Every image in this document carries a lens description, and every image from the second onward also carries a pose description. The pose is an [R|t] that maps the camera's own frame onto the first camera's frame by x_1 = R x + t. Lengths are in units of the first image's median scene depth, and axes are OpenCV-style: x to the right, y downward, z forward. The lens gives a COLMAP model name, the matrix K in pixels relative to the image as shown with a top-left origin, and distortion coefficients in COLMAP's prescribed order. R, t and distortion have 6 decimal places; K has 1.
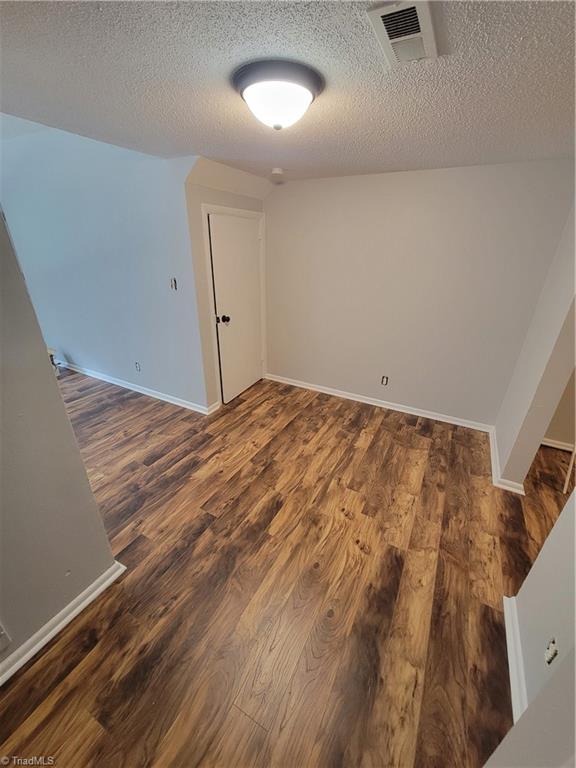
lens RADIAL K [[310.4, 0, 288.2], [0, 310.4, 382.9], [0, 0, 1]] dist [0.007208, -0.001713]
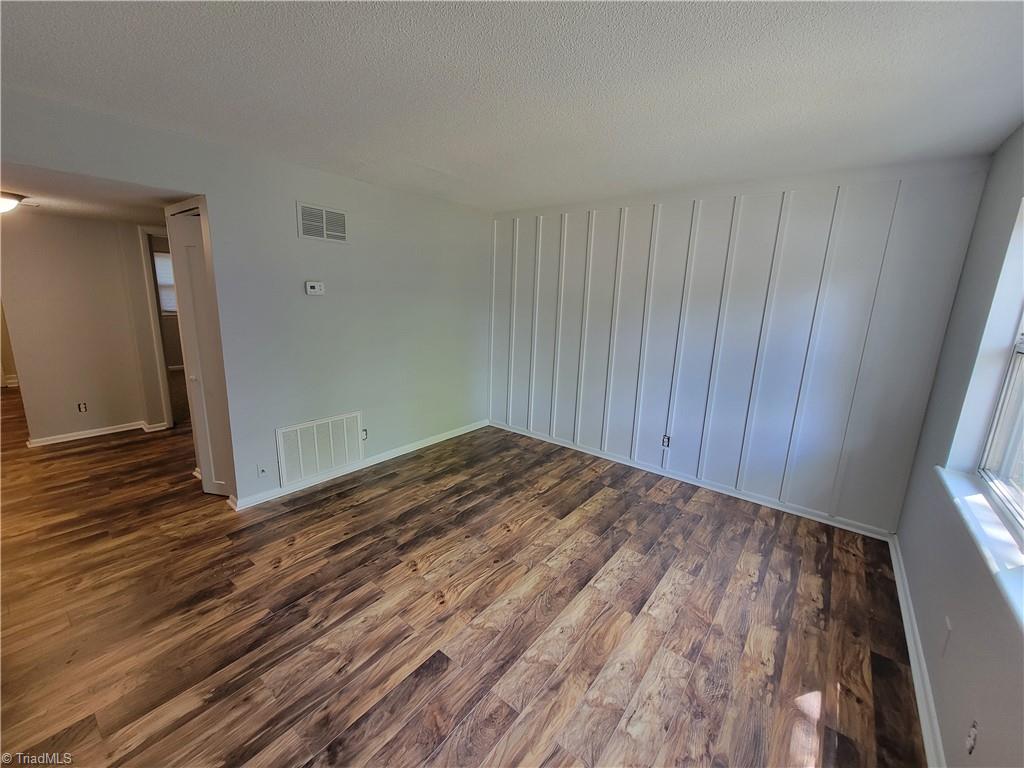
lens RADIAL K [[413.9, 0, 512.7], [0, 413.9, 382.7], [0, 0, 1]] dist [0.007208, -0.001713]
pose [[-0.985167, -0.082819, 0.150292, -1.915721], [0.021845, 0.808172, 0.588541, -0.797636], [-0.170204, 0.583095, -0.794375, 1.693821]]
